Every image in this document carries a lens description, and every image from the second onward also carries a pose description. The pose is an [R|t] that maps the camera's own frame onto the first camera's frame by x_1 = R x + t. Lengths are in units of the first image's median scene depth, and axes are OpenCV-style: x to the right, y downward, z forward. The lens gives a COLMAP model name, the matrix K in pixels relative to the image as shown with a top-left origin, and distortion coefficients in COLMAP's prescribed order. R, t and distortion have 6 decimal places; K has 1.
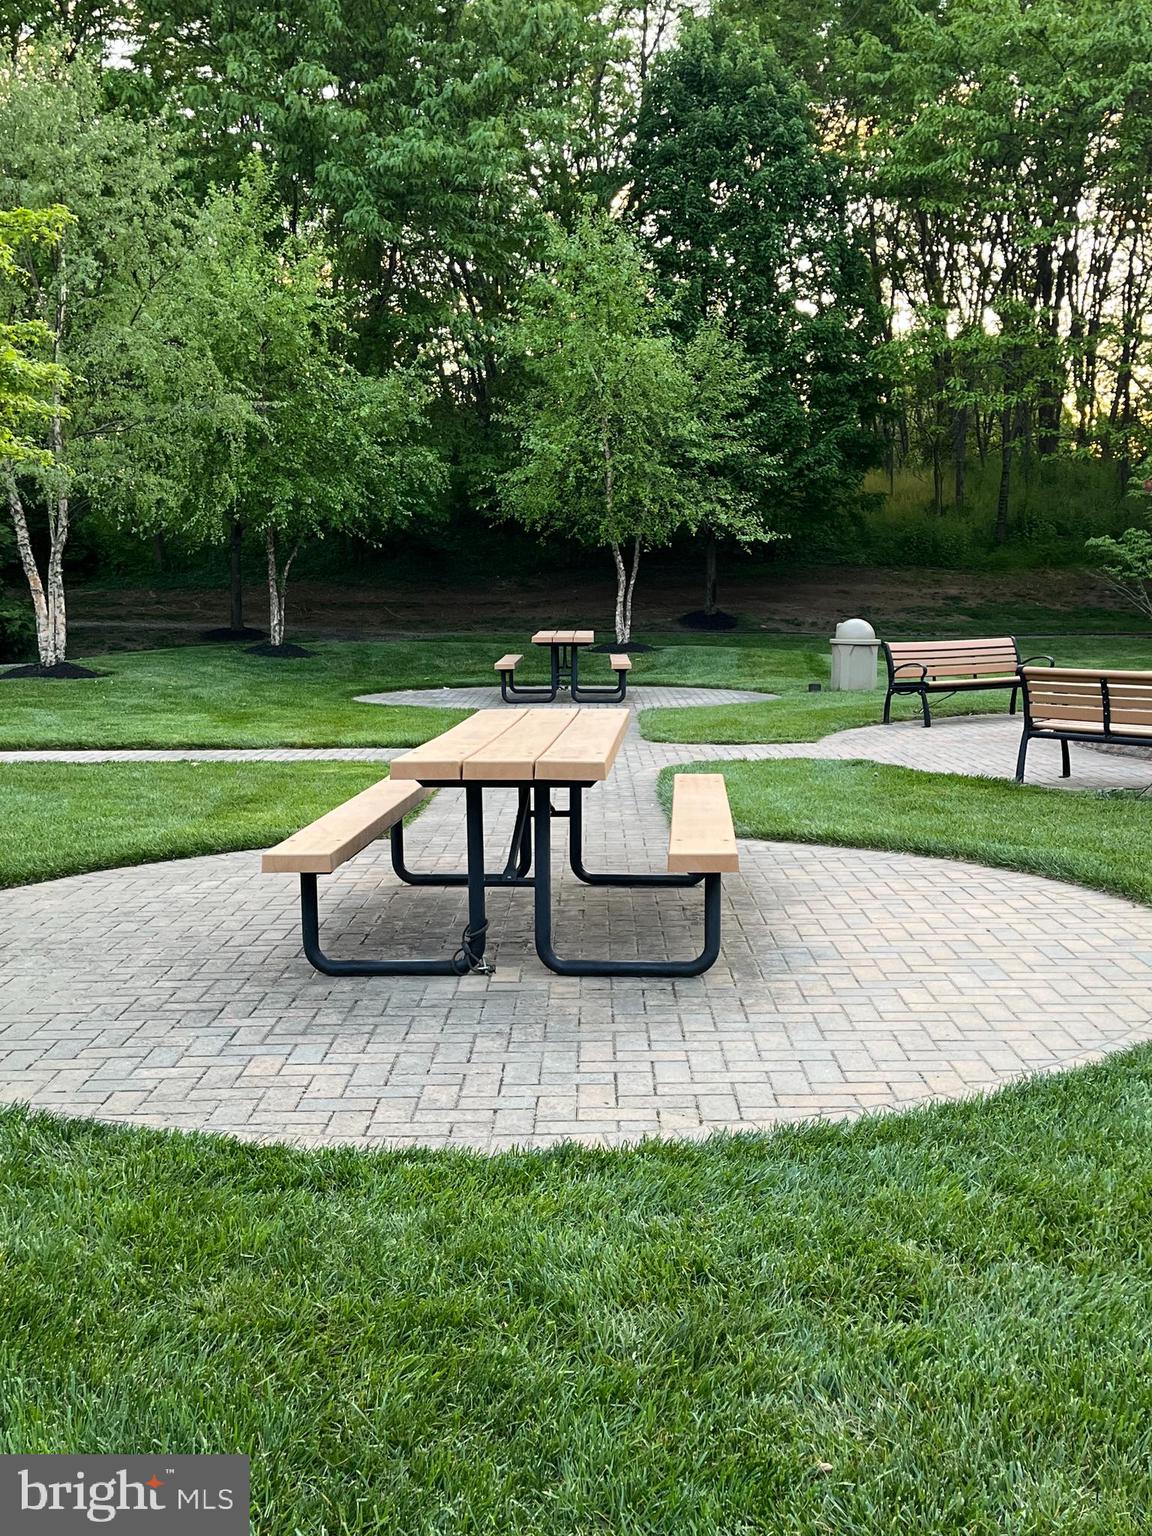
lens RADIAL K [[1598.5, 0, 576.0], [0, 1598.5, 768.0], [0, 0, 1]] dist [-0.000551, 0.002571]
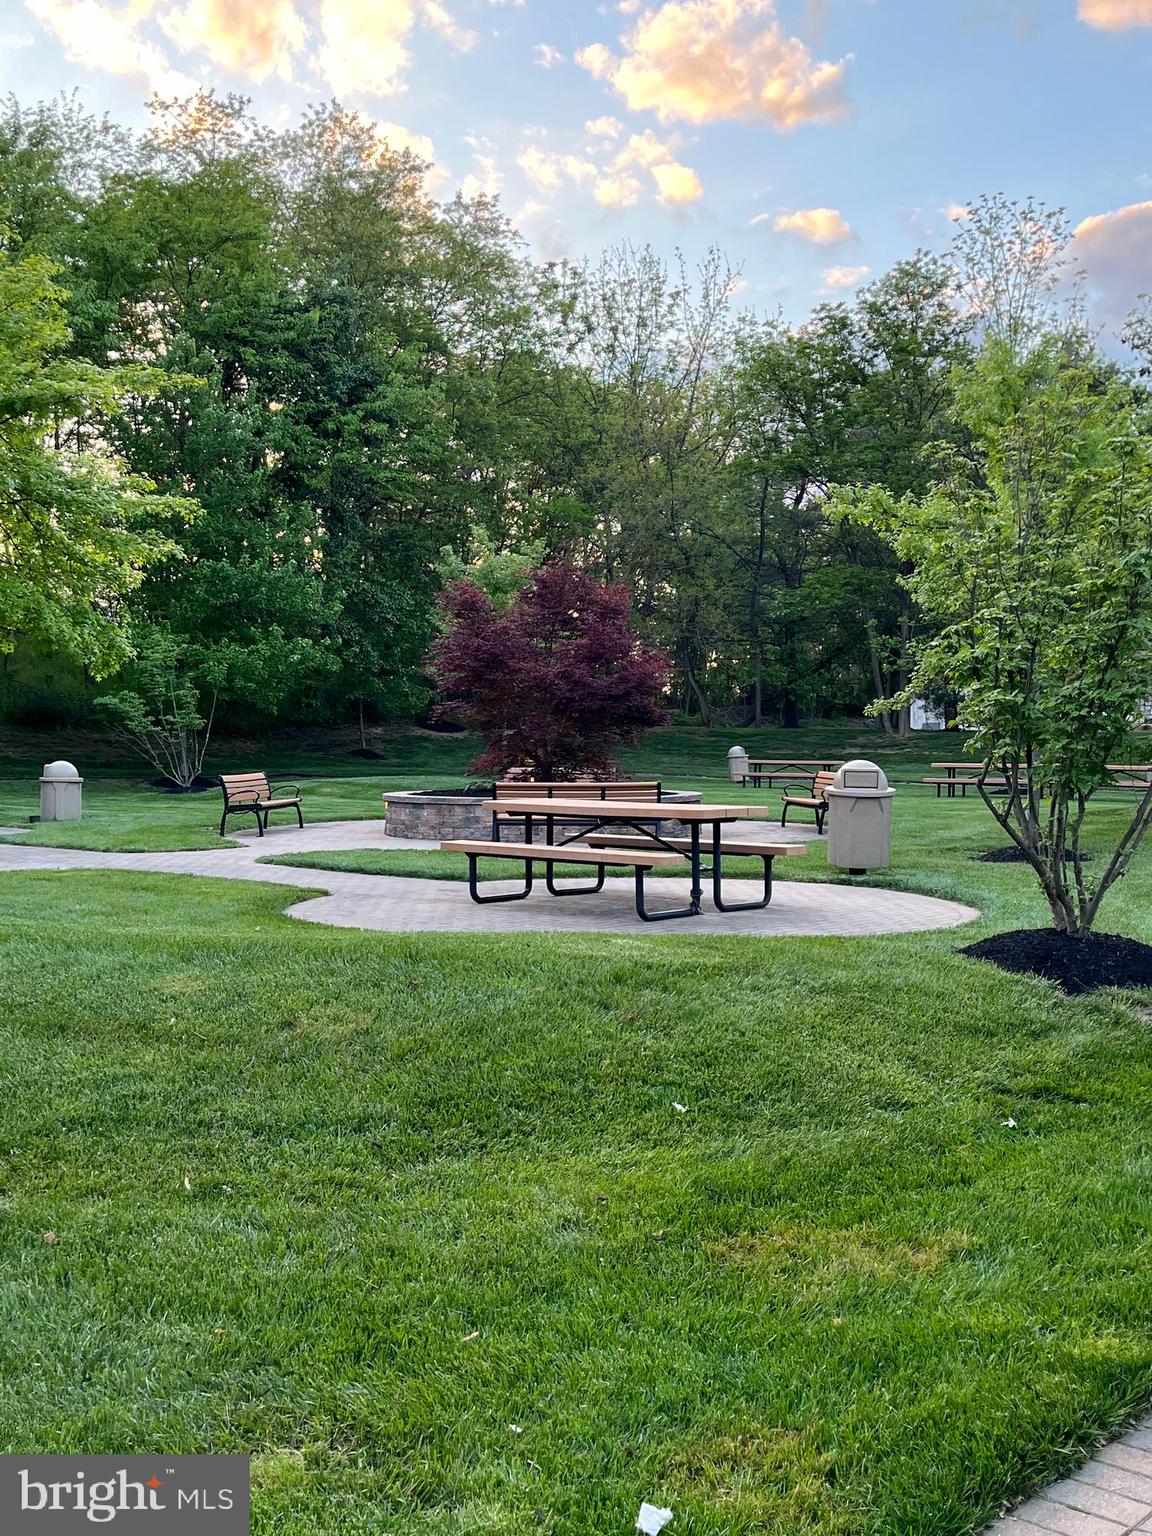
lens RADIAL K [[1598.5, 0, 576.0], [0, 1598.5, 768.0], [0, 0, 1]] dist [-0.000551, 0.002571]
pose [[0.643100, -0.003585, 0.765773, -0.637299], [0.078140, 0.995077, -0.060964, 0.019628], [-0.761785, 0.099043, 0.640214, -0.078347]]
